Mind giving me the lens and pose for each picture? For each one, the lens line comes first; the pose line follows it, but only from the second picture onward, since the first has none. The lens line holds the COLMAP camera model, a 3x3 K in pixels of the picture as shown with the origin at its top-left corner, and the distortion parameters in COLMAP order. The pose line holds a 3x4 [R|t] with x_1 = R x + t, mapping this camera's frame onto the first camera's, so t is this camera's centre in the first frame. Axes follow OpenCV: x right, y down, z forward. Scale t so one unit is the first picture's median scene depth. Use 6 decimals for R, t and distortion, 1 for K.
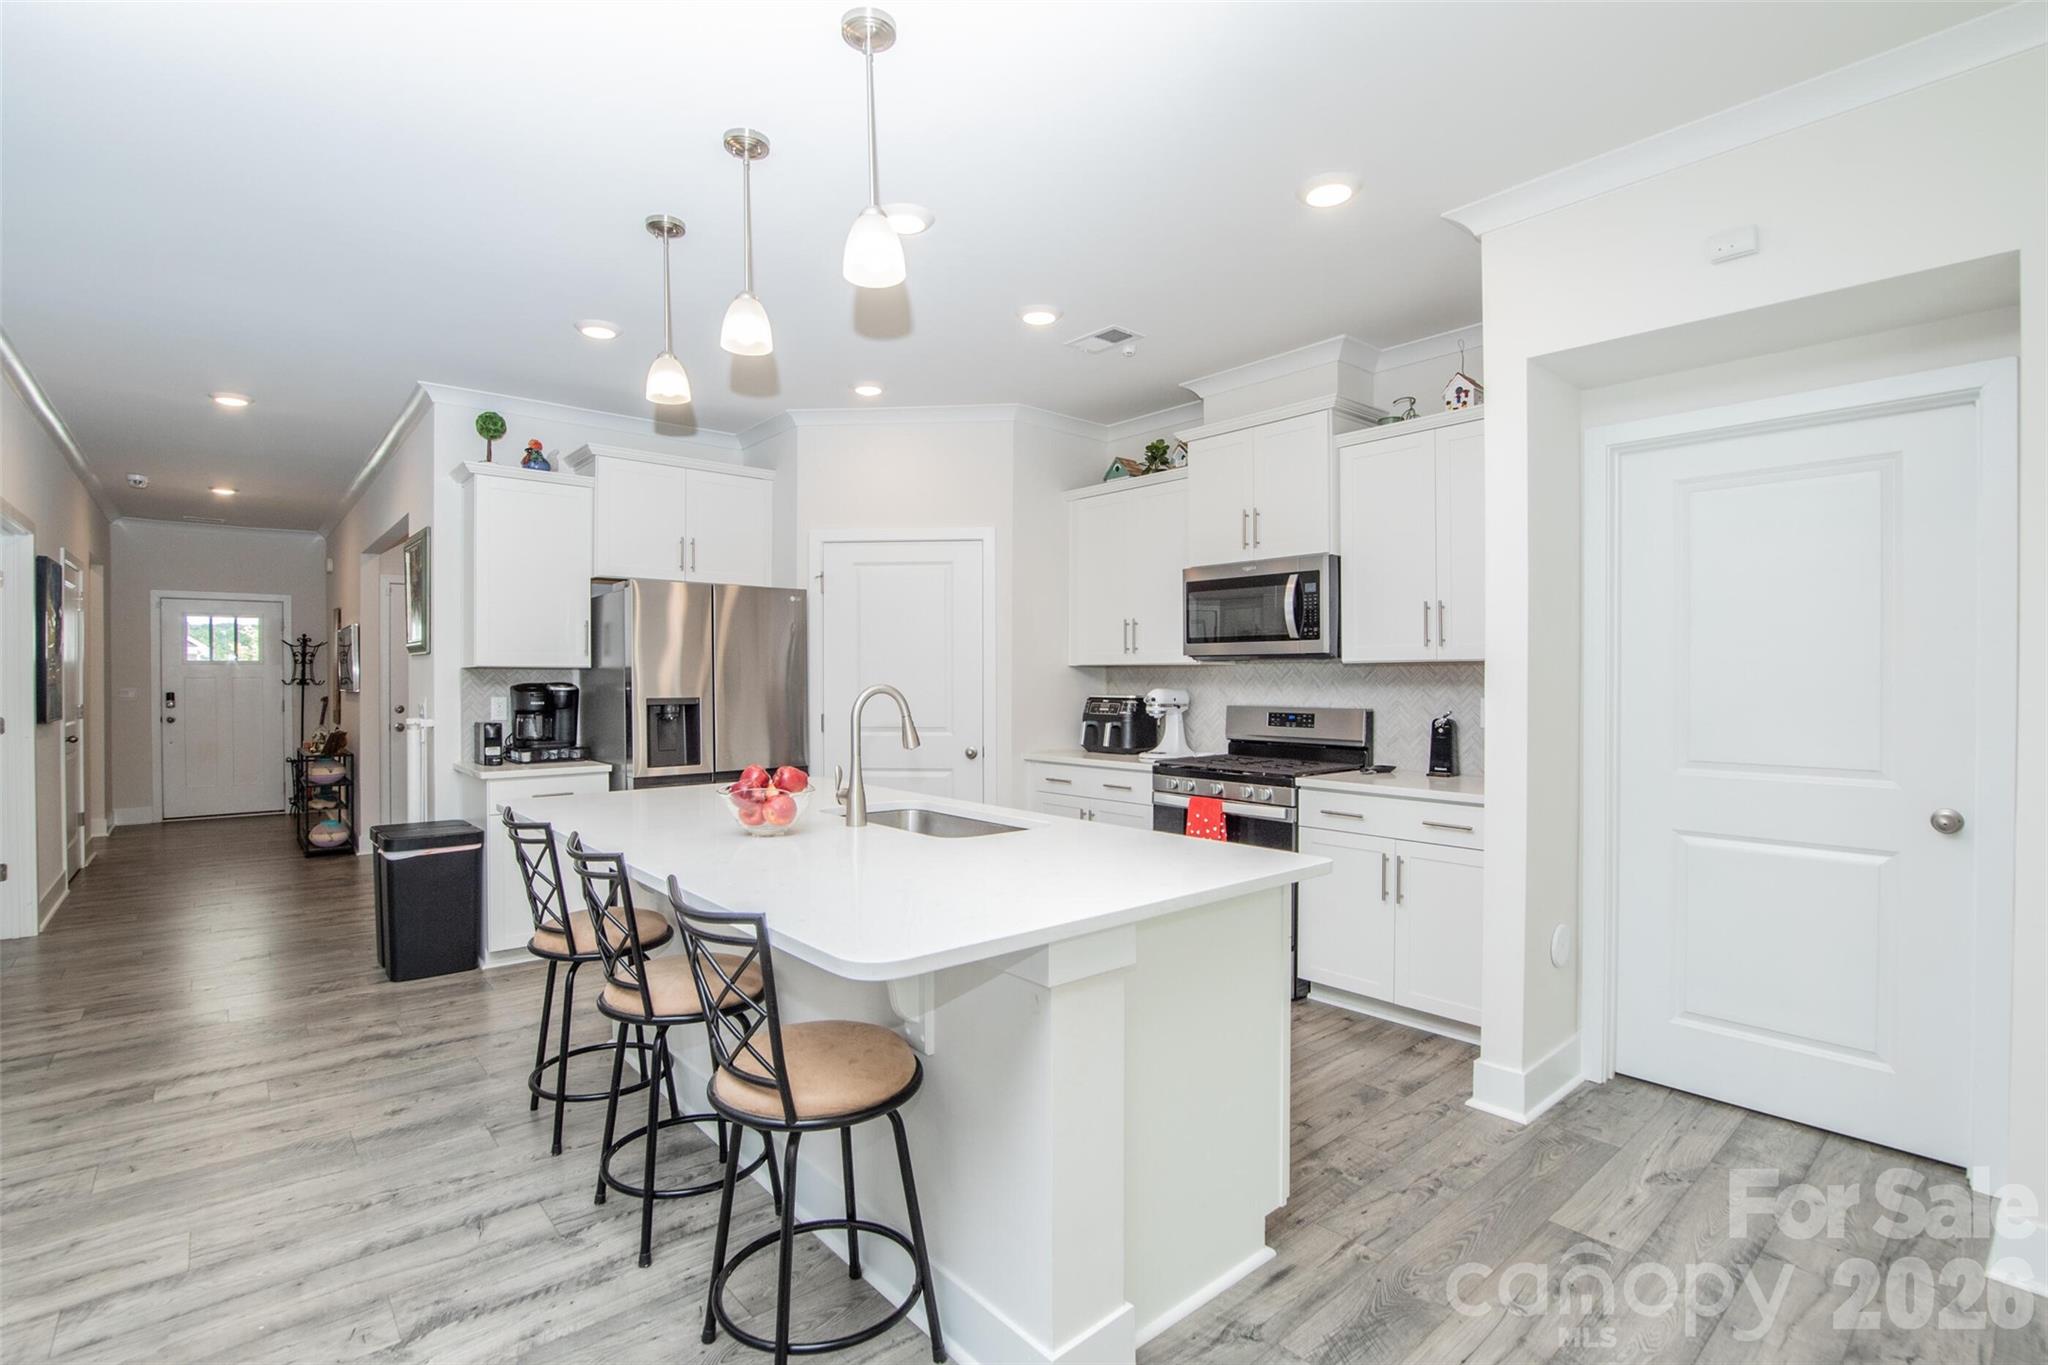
lens RADIAL K [[964.3, 0, 1015.9], [0, 964.3, 680.7], [0, 0, 1]] dist [-0.030312, 0.005483]
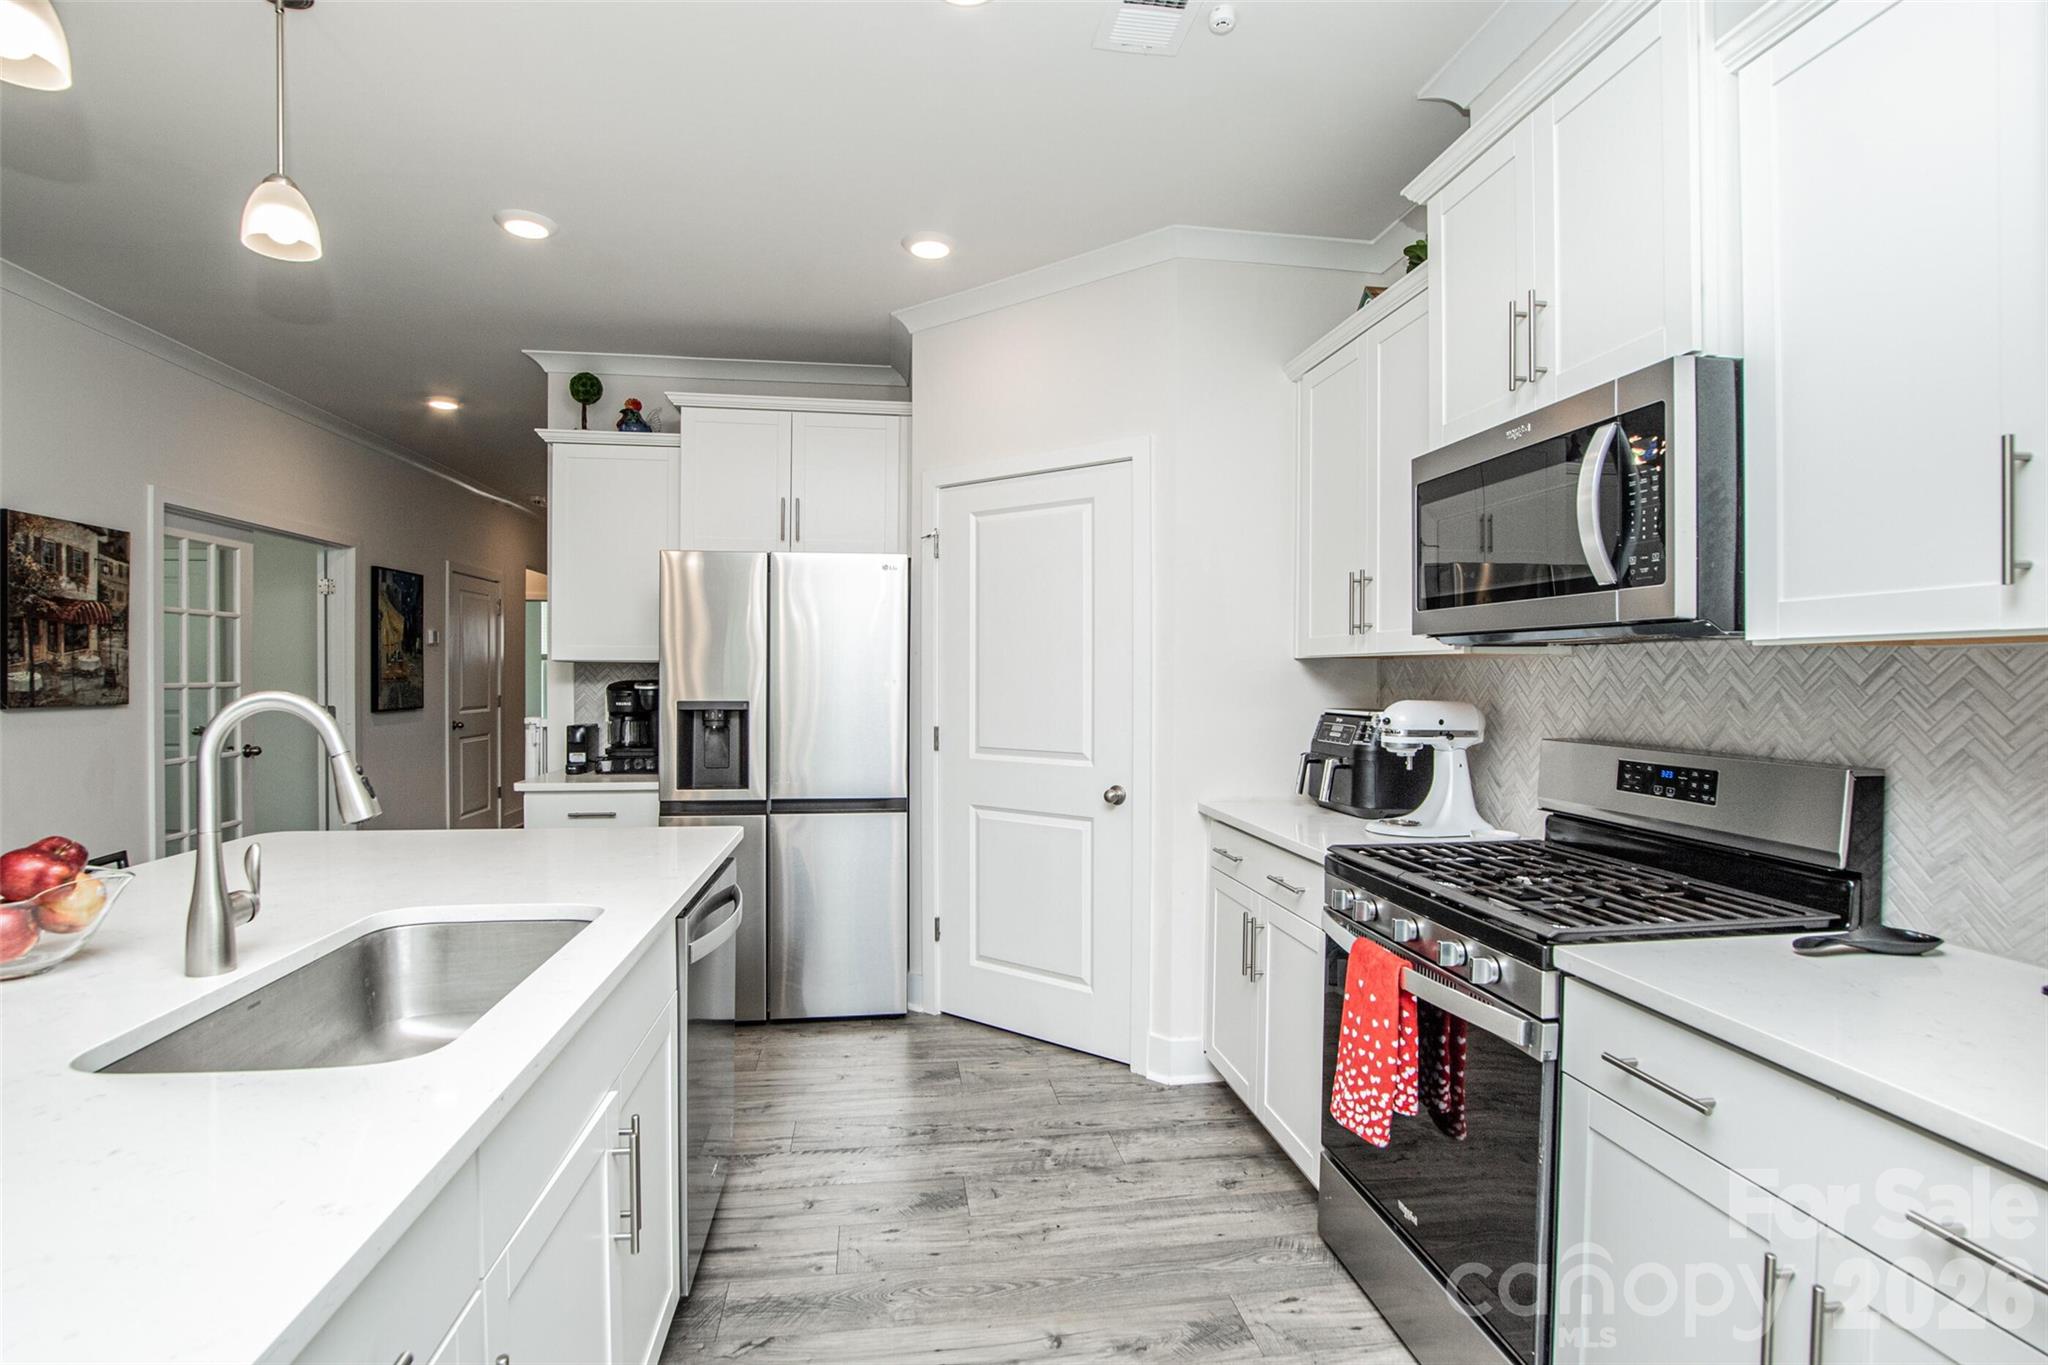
lens RADIAL K [[964.3, 0, 1006.2], [0, 964.3, 680.4], [0, 0, 1]] dist [-0.030312, 0.005483]
pose [[0.841578, 0.008321, -0.540072, 0.270578], [-0.007237, 0.999965, 0.004128, -0.003845], [0.540088, 0.000434, 0.841609, 0.488842]]
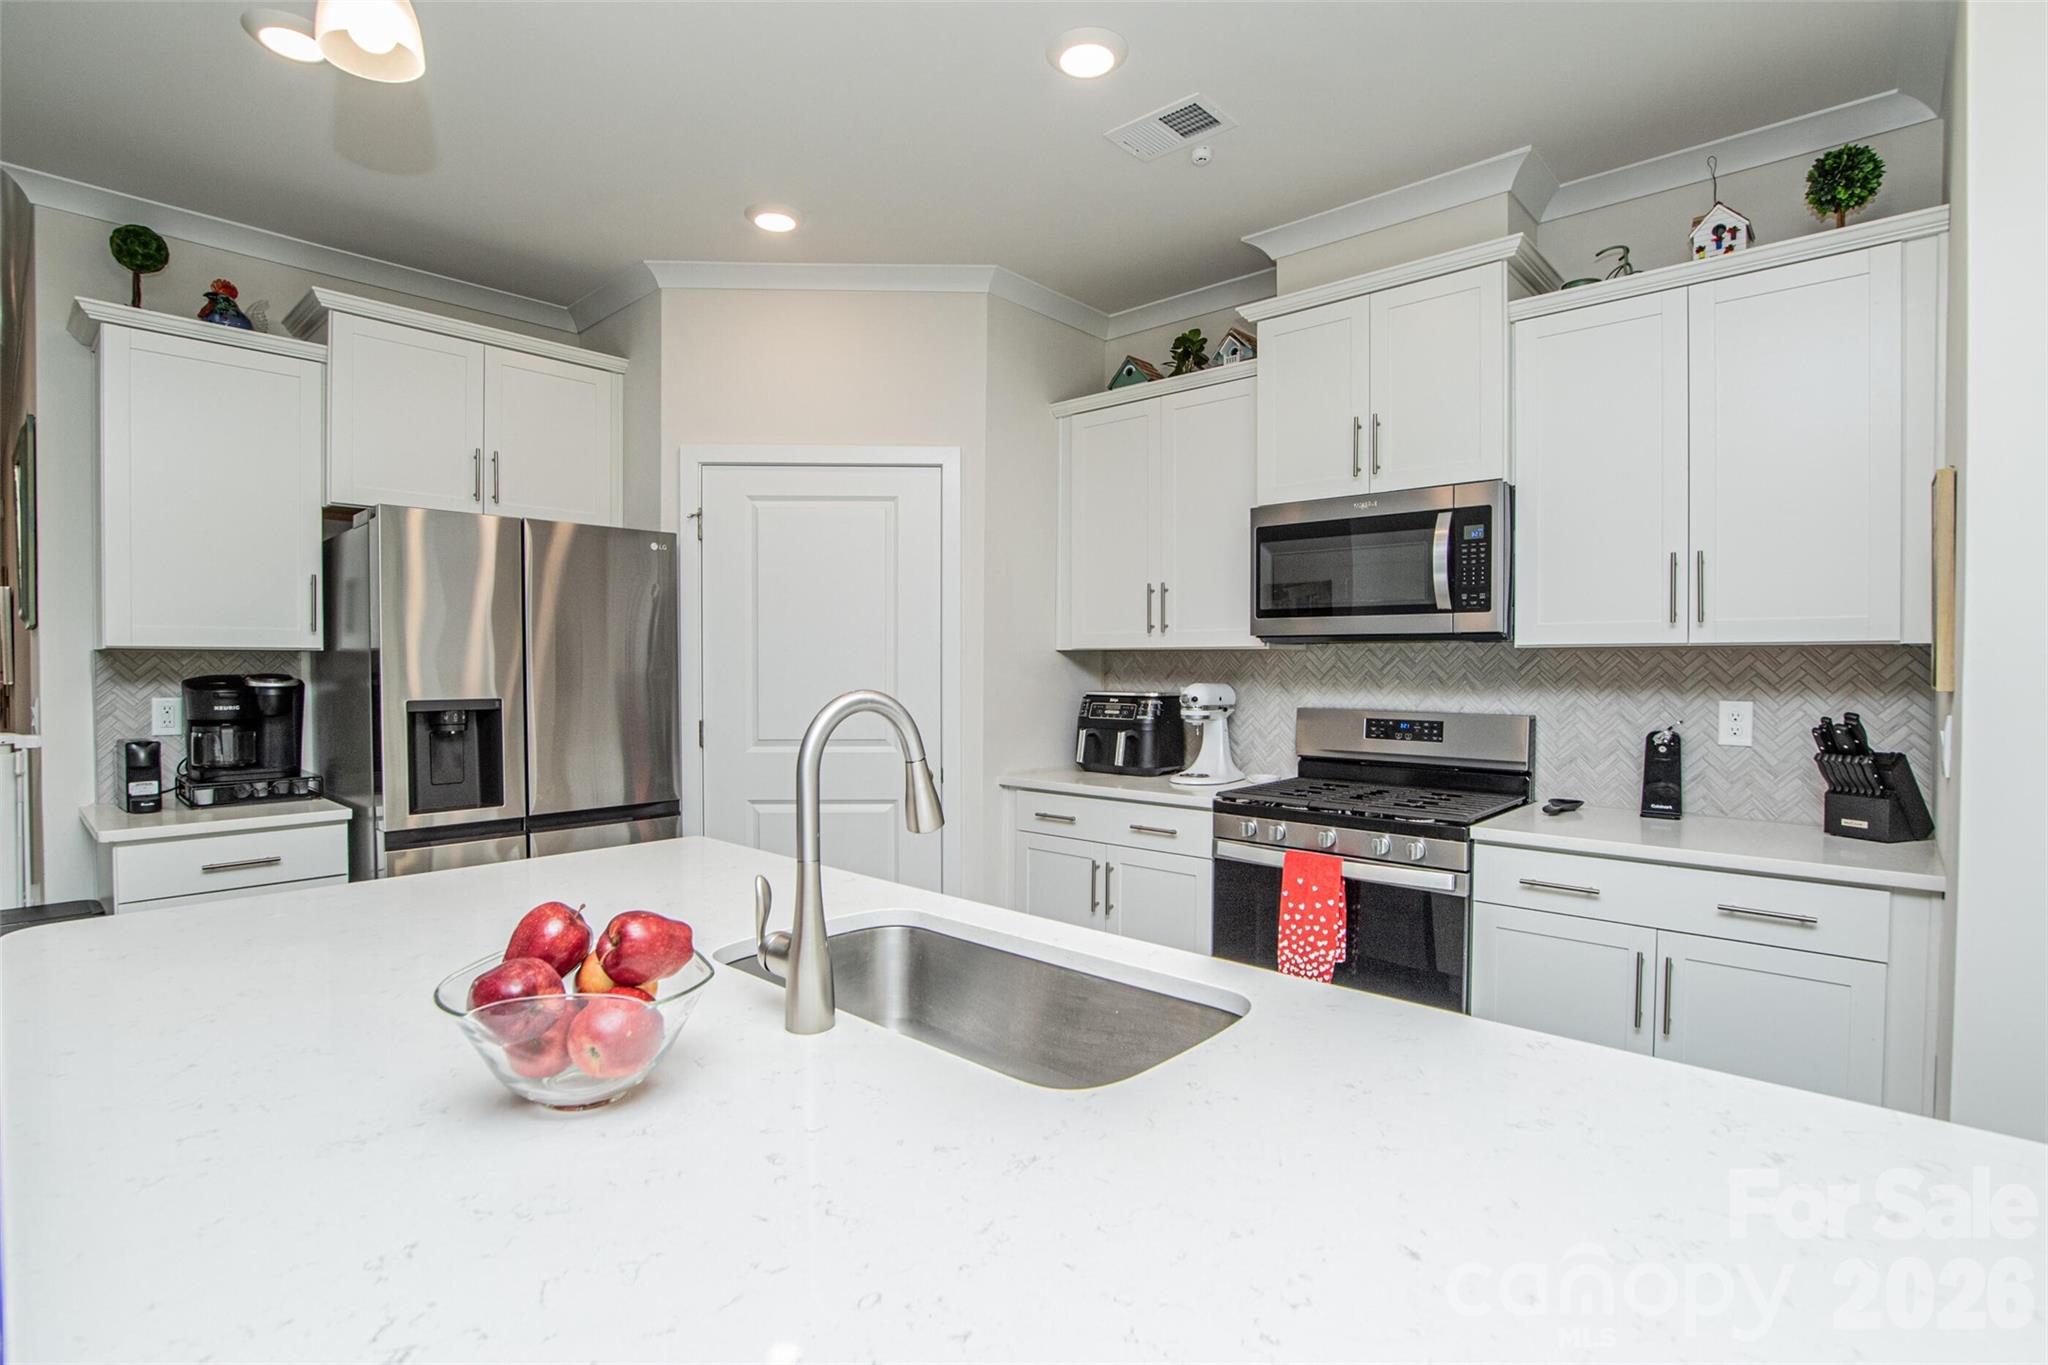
lens RADIAL K [[993.5, 0, 1016.5], [0, 993.5, 681.2], [0, 0, 1]] dist [-0.026291, 0.004414]
pose [[0.992571, 0.000163, 0.121665, -0.077311], [-0.001999, 0.999886, 0.014969, -0.004351], [-0.121649, -0.015101, 0.992458, 0.334150]]
